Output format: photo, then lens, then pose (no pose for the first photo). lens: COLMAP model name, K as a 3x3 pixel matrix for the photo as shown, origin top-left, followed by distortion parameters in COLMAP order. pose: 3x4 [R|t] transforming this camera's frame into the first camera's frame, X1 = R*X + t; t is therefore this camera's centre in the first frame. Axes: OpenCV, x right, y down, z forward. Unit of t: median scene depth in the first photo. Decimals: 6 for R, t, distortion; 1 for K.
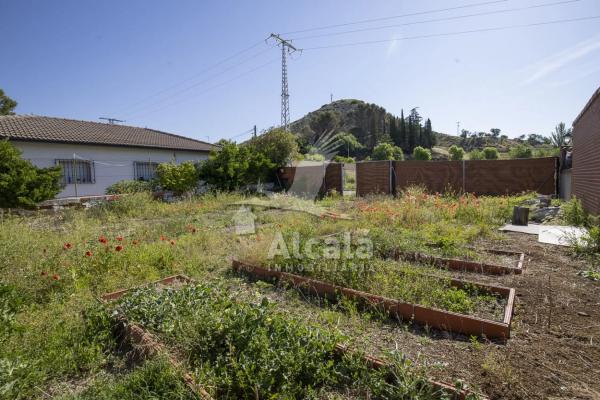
lens RADIAL K [[281.8, 0, 295.6], [0, 281.8, 198.4], [0, 0, 1]] dist [-0.034808, 0.002976]
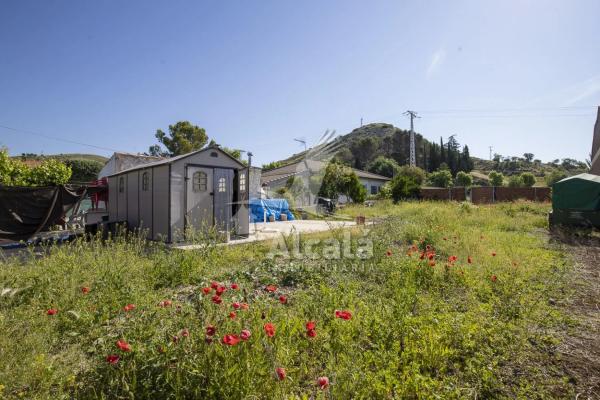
lens RADIAL K [[281.8, 0, 297.9], [0, 281.8, 202.0], [0, 0, 1]] dist [-0.034808, 0.002976]
pose [[0.997455, 0.018047, -0.068982, -0.404476], [-0.022104, 0.998042, -0.058514, 0.052820], [0.067791, 0.059890, 0.995900, -0.458249]]
